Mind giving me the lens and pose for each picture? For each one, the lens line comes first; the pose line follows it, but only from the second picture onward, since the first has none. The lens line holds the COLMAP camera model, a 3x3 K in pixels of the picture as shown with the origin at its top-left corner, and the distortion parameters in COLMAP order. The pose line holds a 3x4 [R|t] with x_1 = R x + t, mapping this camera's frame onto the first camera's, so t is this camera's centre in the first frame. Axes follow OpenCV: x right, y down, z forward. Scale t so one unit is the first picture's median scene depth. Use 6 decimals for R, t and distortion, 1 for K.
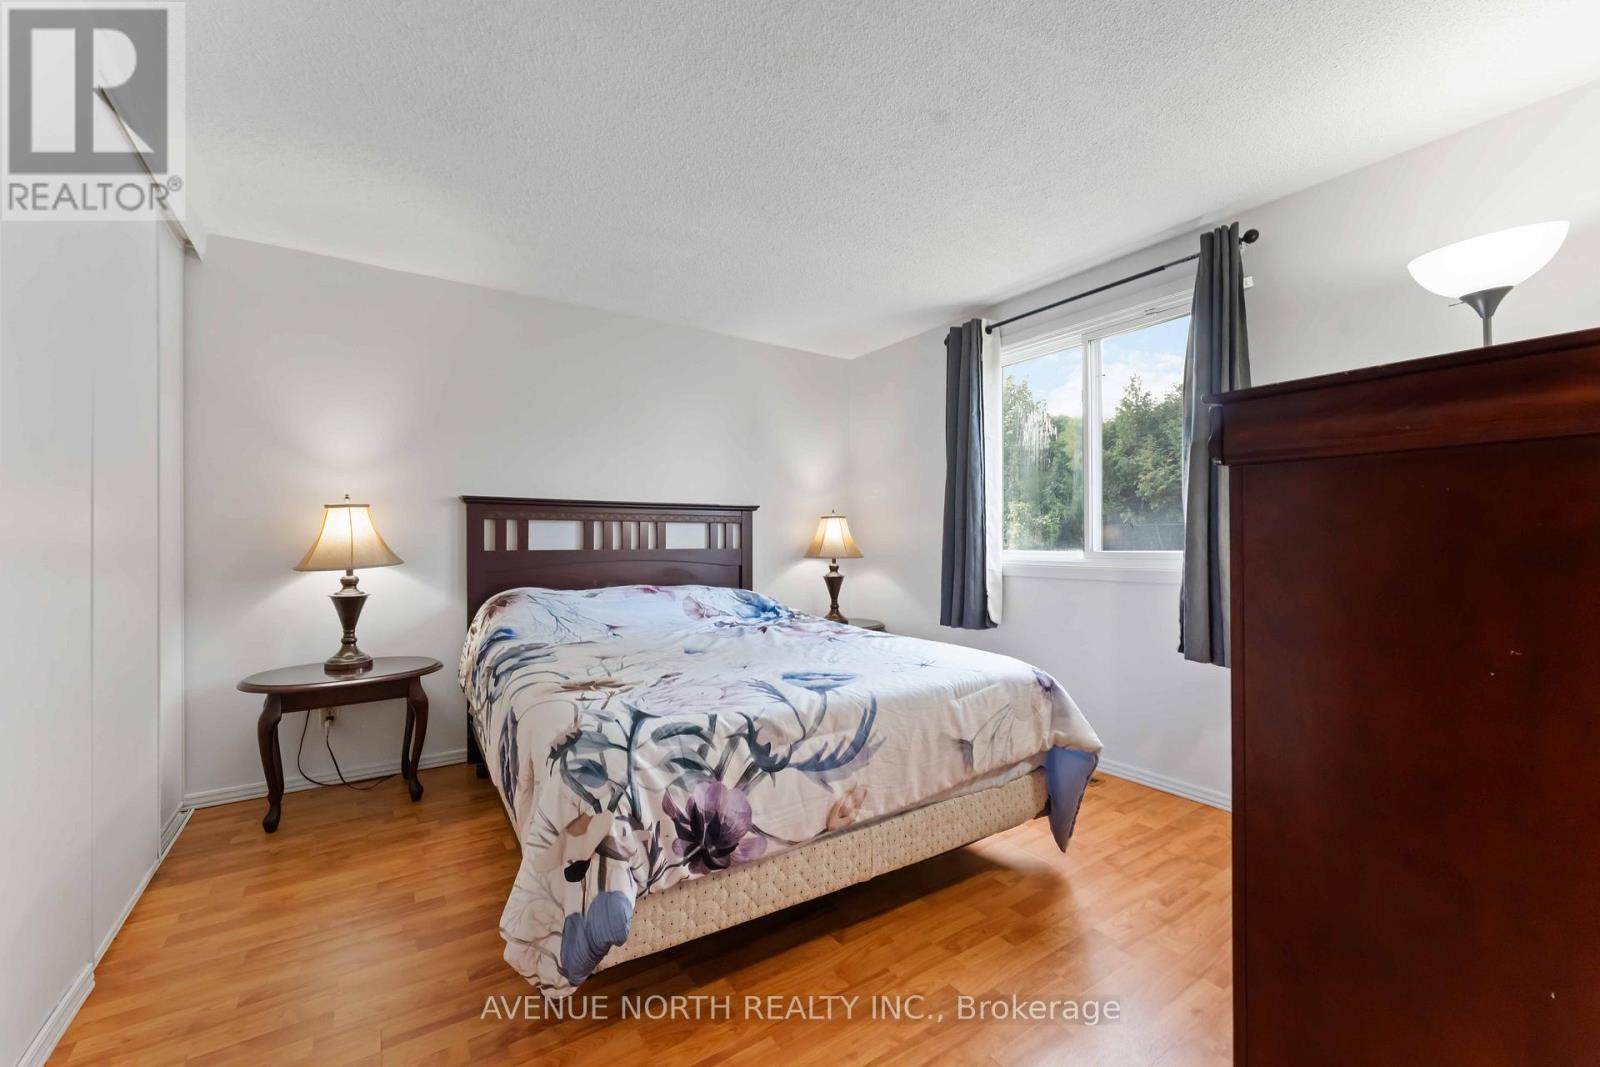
lens RADIAL K [[636.8, 0, 795.5], [0, 636.8, 535.5], [0, 0, 1]] dist [-0.004362, -0.000123]
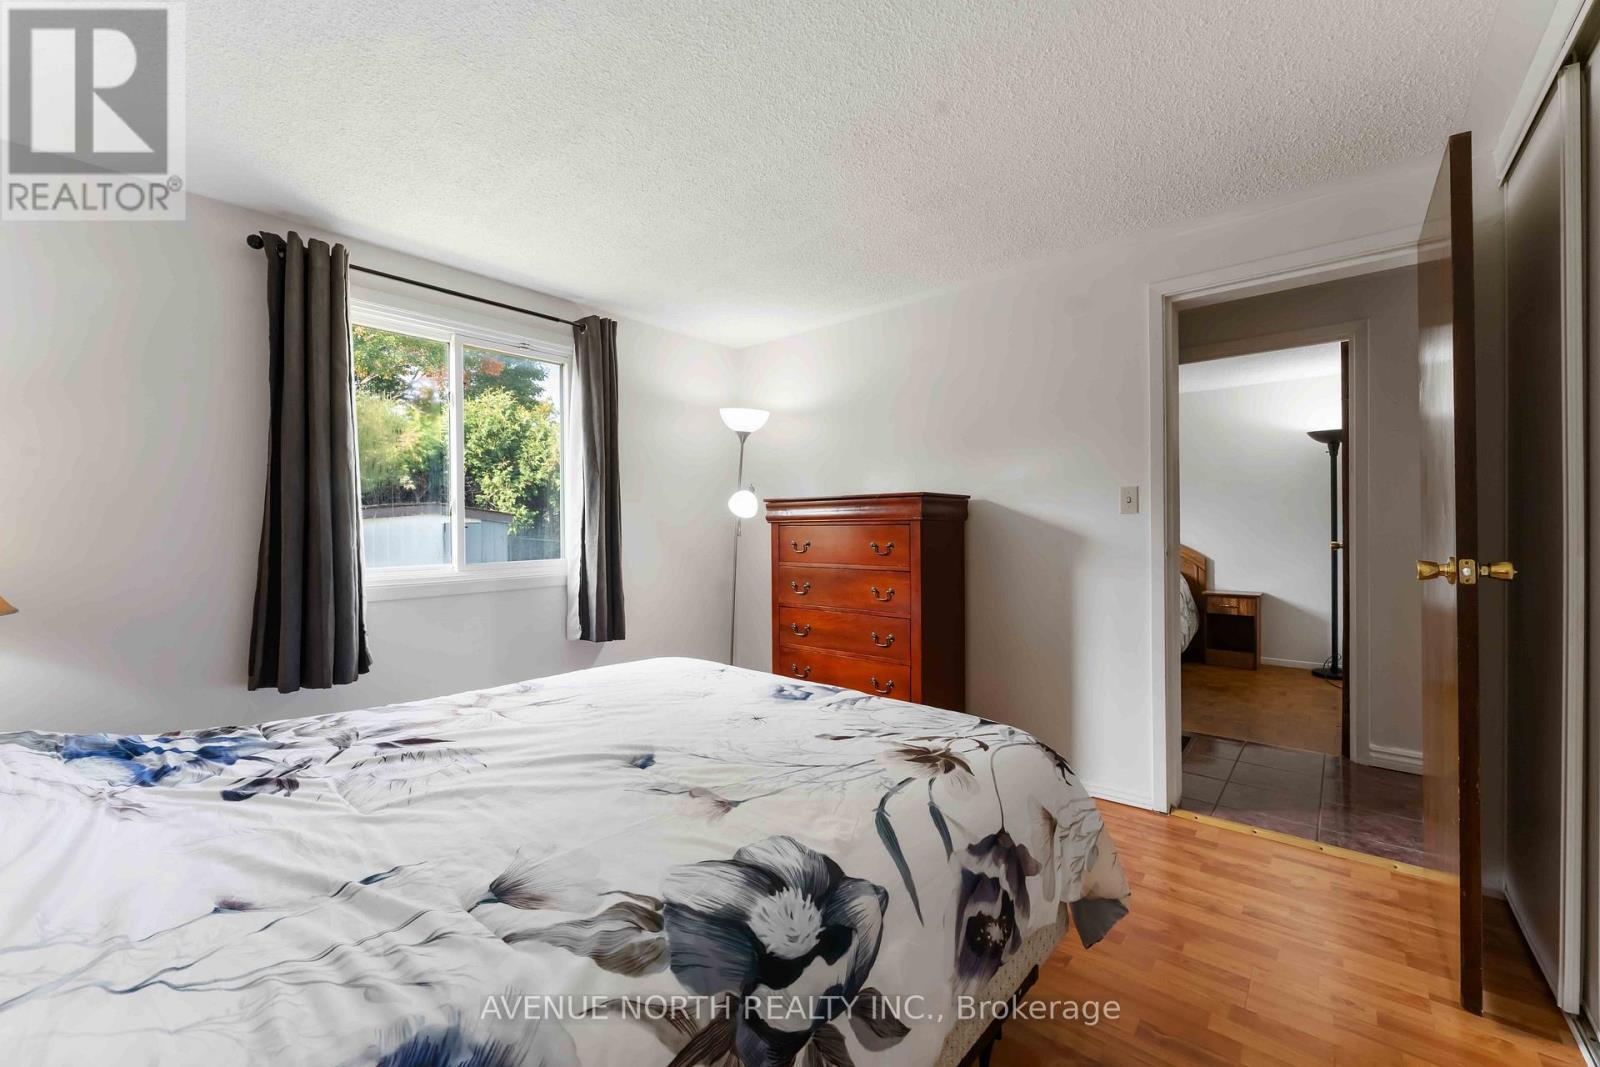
lens RADIAL K [[636.8, 0, 794.9], [0, 636.8, 530.3], [0, 0, 1]] dist [-0.004362, -0.000123]
pose [[-0.287947, 0.002938, 0.957642, -0.656381], [0.007930, 0.999968, -0.000683, -0.025801], [-0.957613, 0.007398, -0.287961, 0.892283]]
